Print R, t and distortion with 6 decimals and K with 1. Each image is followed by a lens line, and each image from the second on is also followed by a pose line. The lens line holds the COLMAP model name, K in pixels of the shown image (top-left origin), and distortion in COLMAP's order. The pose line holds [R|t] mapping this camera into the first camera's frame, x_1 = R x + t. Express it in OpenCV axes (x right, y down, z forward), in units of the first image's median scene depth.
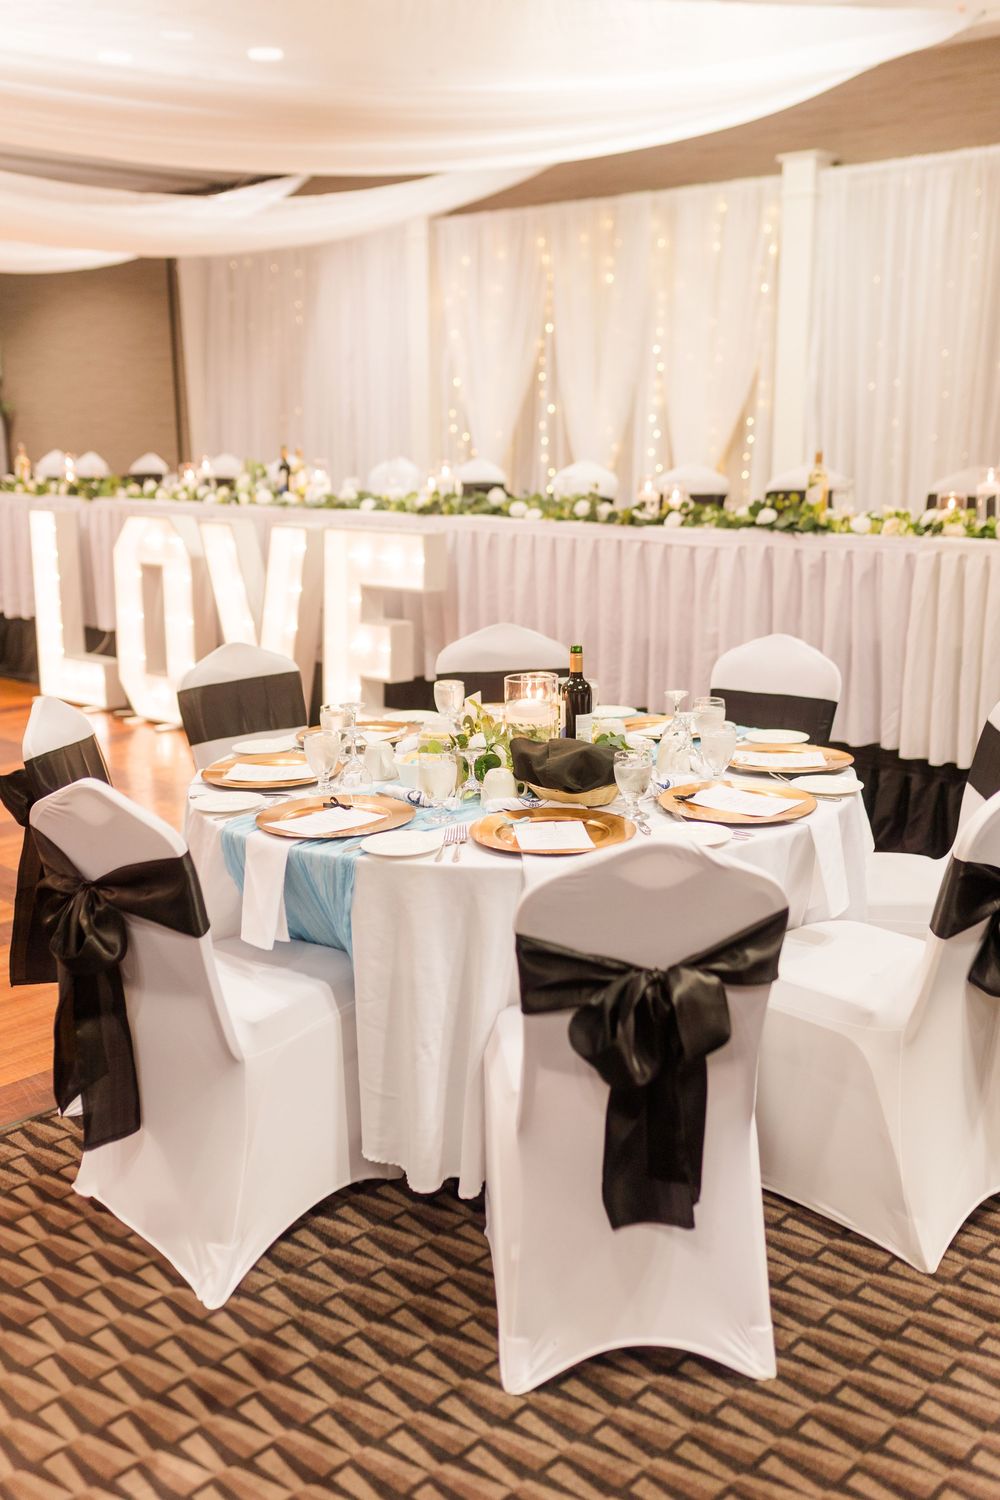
lens RADIAL K [[1458.4, 0, 500.0], [0, 1458.4, 750.0], [0, 0, 1]] dist [-0.006664, -0.007394]
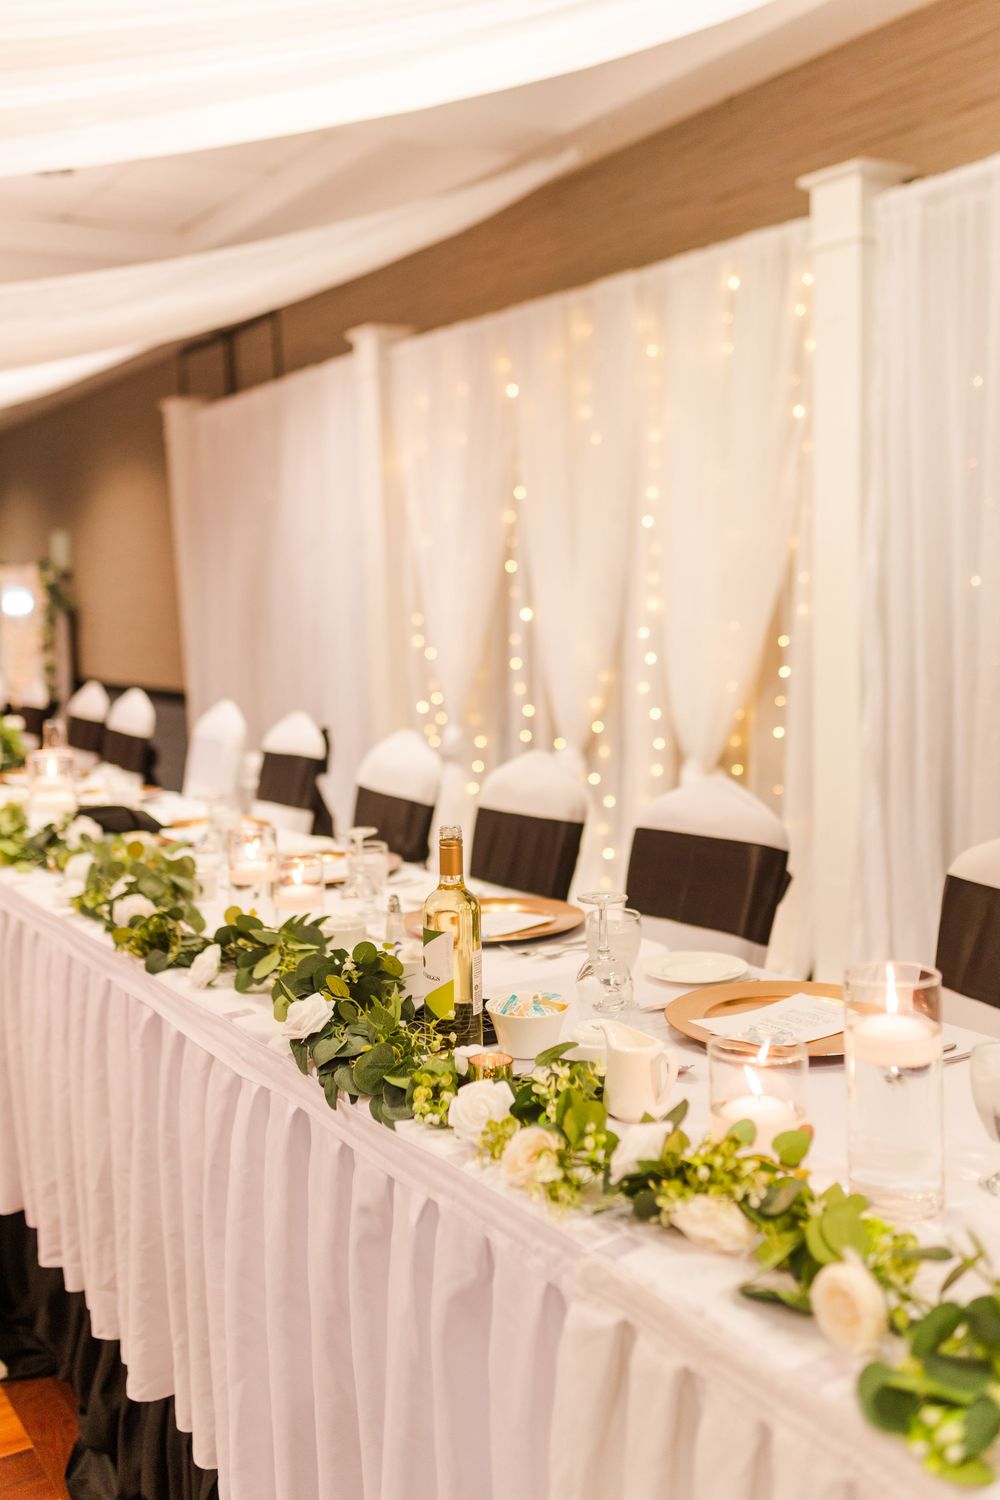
lens RADIAL K [[1377.4, 0, 500.0], [0, 1377.4, 750.0], [0, 0, 1]] dist [-0.036454, 0.005935]
pose [[0.963560, 0.008465, -0.267358, 0.229573], [-0.034294, 0.995160, -0.092087, -0.142645], [0.265284, 0.097900, 0.959187, 0.504262]]
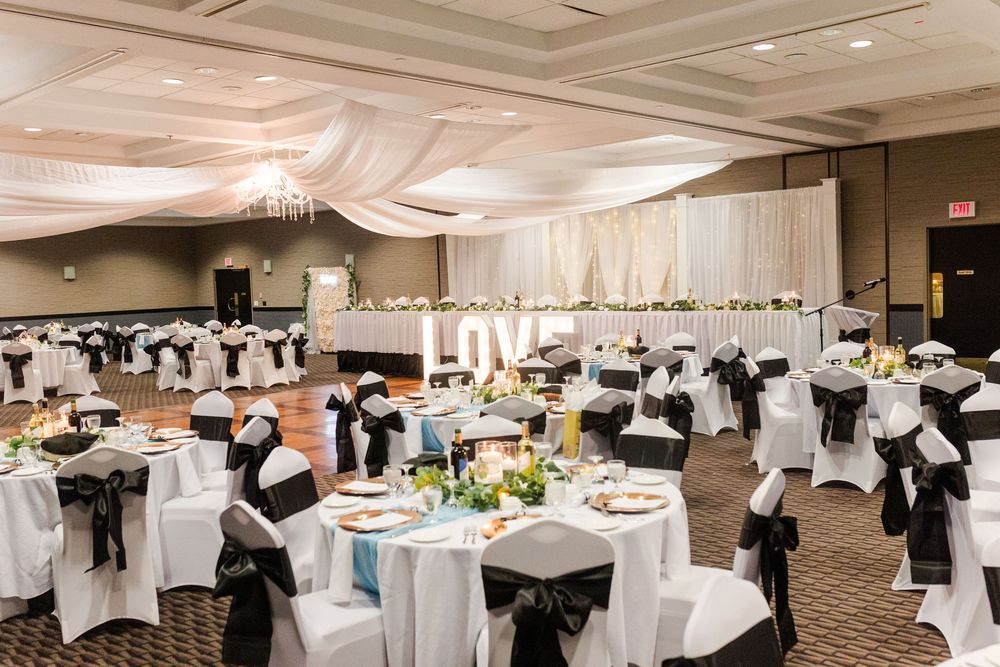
lens RADIAL K [[972.2, 0, 500.0], [0, 972.2, 333.5], [0, 0, 1]] dist [-0.006664, -0.007394]
pose [[0.999708, -0.024145, -0.001257, -0.183888], [0.023627, 0.986647, -0.161150, 0.205882], [0.005131, 0.161073, 0.986929, -0.996377]]
